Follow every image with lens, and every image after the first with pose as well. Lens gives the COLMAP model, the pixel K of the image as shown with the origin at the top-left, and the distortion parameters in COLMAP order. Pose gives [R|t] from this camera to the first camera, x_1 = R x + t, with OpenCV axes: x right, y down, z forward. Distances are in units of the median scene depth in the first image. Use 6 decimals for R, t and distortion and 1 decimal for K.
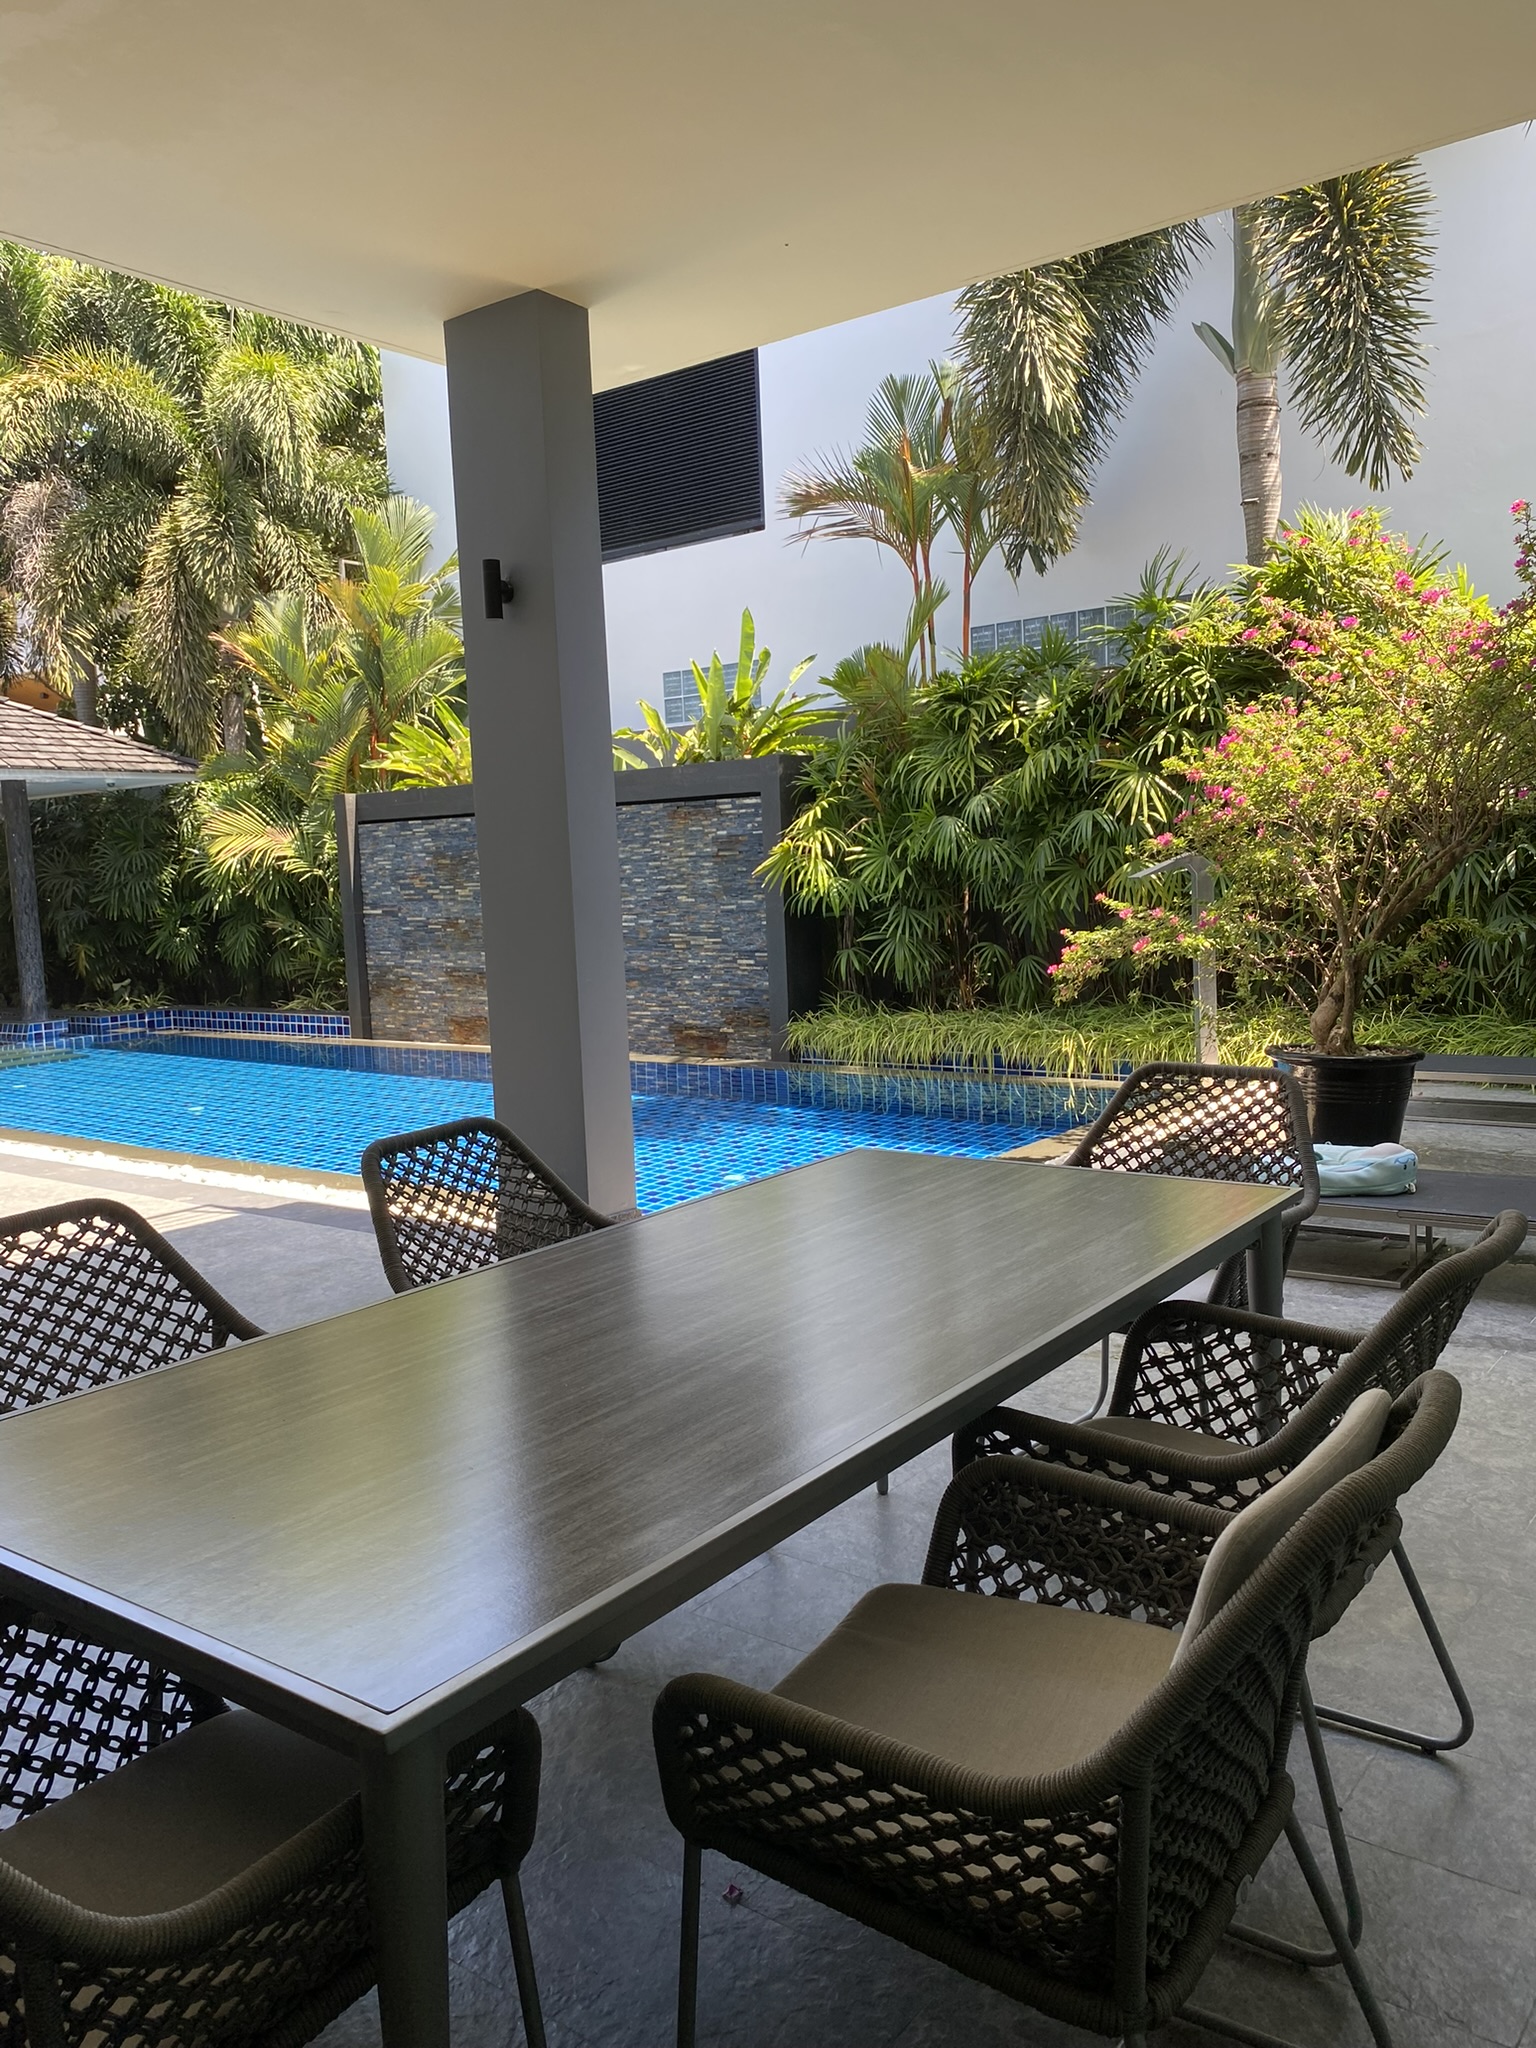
lens RADIAL K [[1551.8, 0, 768.0], [0, 1551.8, 1024.0], [0, 0, 1]] dist [0.008210, -0.001075]
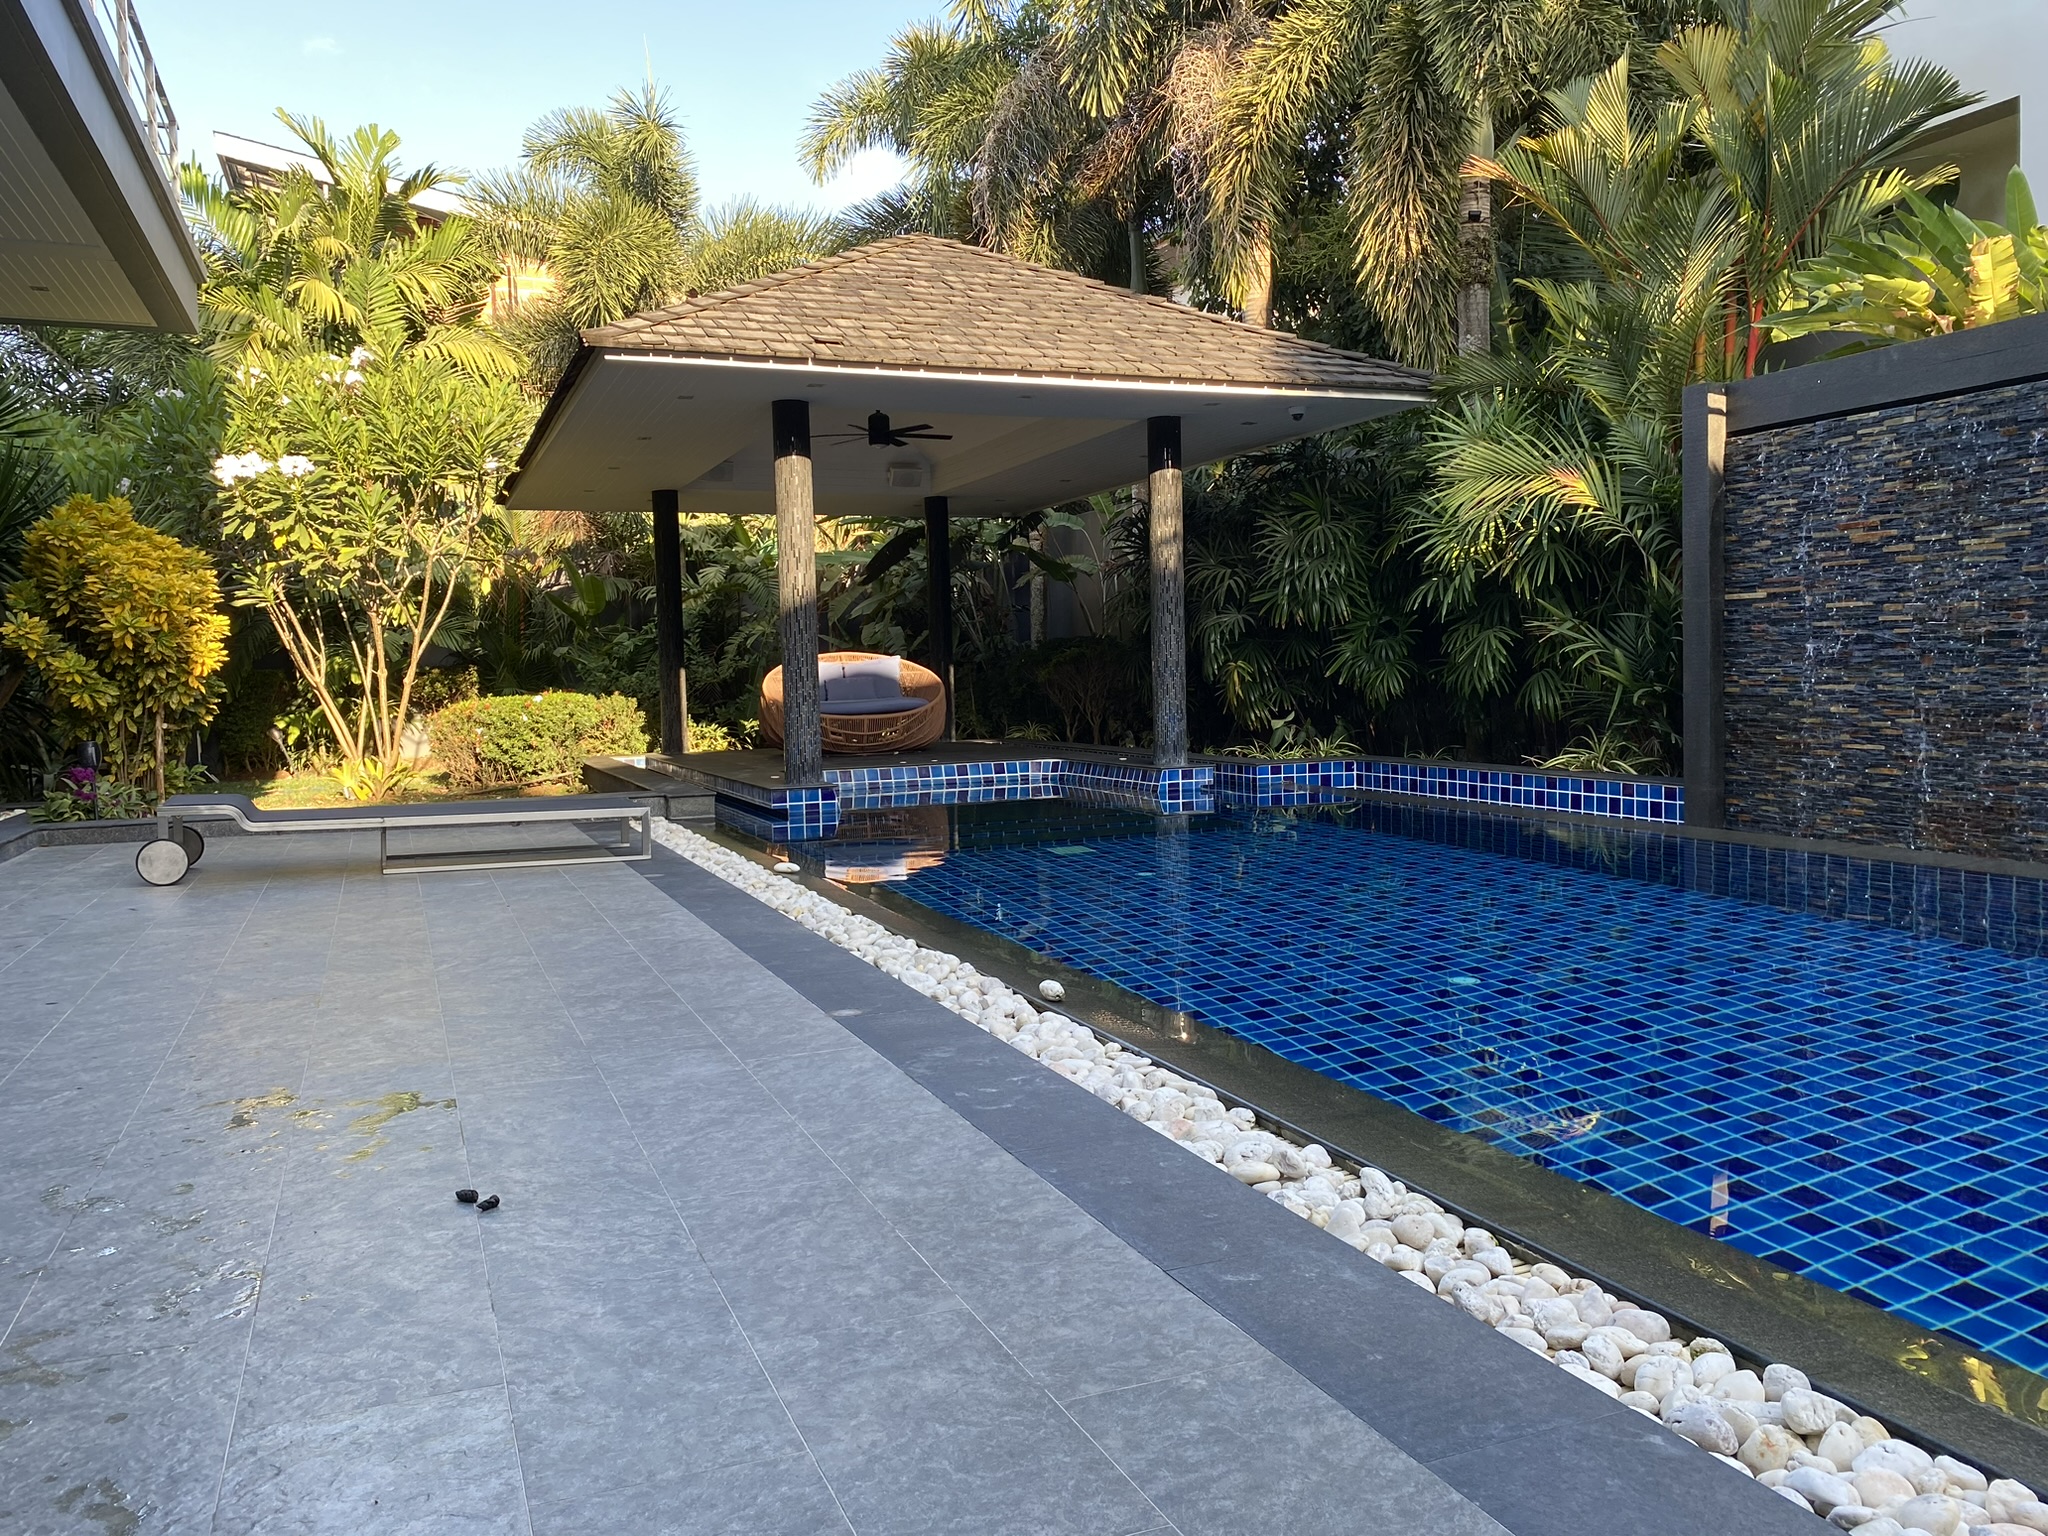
lens RADIAL K [[1551.8, 0, 1024.0], [0, 1551.8, 768.0], [0, 0, 1]] dist [0.008210, -0.001075]
pose [[0.859649, 0.052047, -0.508228, -0.174541], [-0.061541, 0.998103, -0.001879, 0.004027], [0.507166, 0.032892, 0.861221, 0.369371]]
